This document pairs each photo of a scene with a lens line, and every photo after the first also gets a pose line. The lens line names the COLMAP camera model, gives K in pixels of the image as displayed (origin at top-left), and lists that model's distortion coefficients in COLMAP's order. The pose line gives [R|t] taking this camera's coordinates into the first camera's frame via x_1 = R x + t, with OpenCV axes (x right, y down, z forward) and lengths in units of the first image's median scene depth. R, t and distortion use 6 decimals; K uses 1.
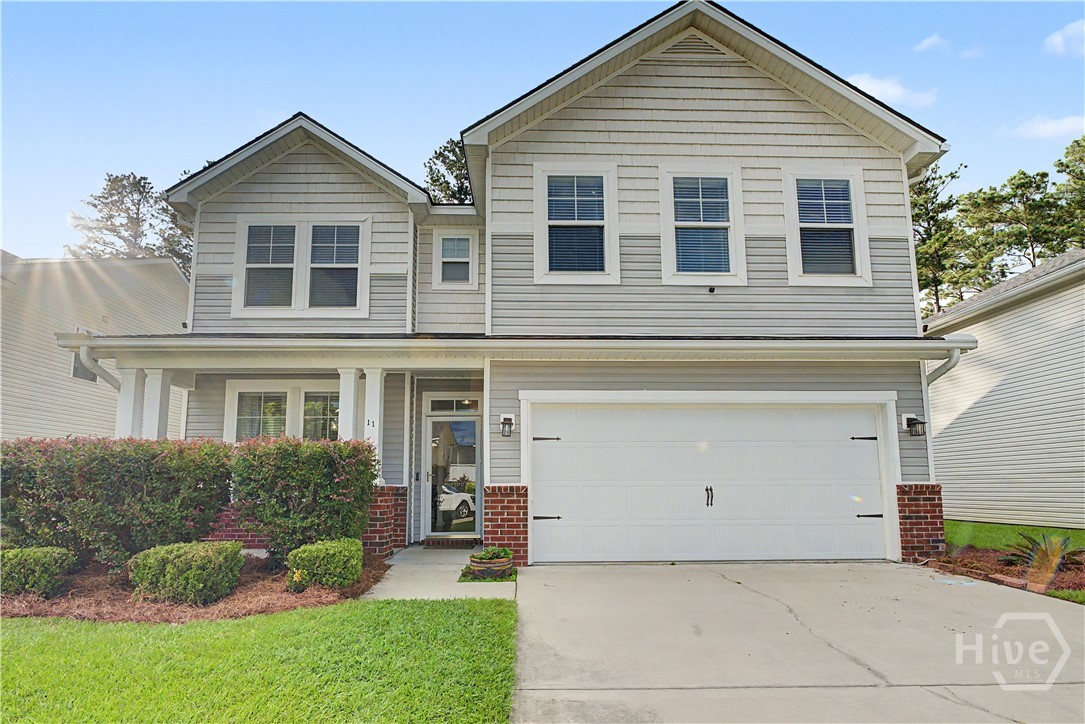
lens RADIAL K [[808.8, 0, 536.8], [0, 808.8, 369.0], [0, 0, 1]] dist [-0.032391, -0.006273]
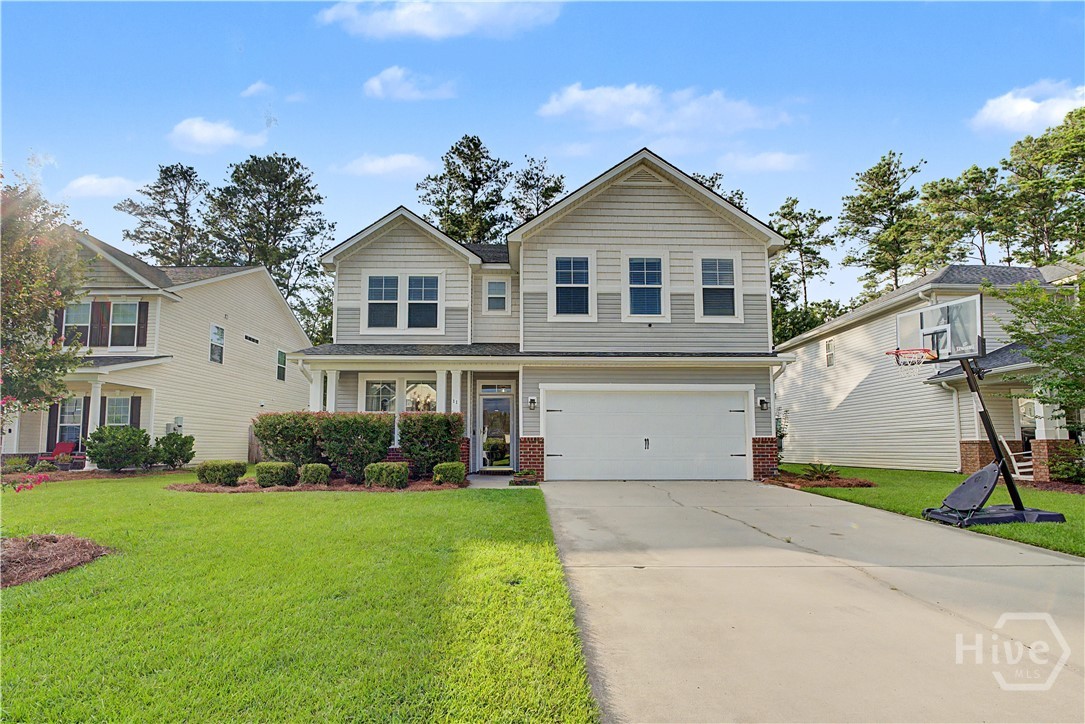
lens RADIAL K [[808.8, 0, 546.9], [0, 808.8, 358.5], [0, 0, 1]] dist [-0.032391, -0.006273]
pose [[0.999941, 0.004330, 0.009977, -0.020708], [-0.004687, 0.999337, 0.036108, -0.083387], [-0.009814, -0.036153, 0.999298, -0.694825]]
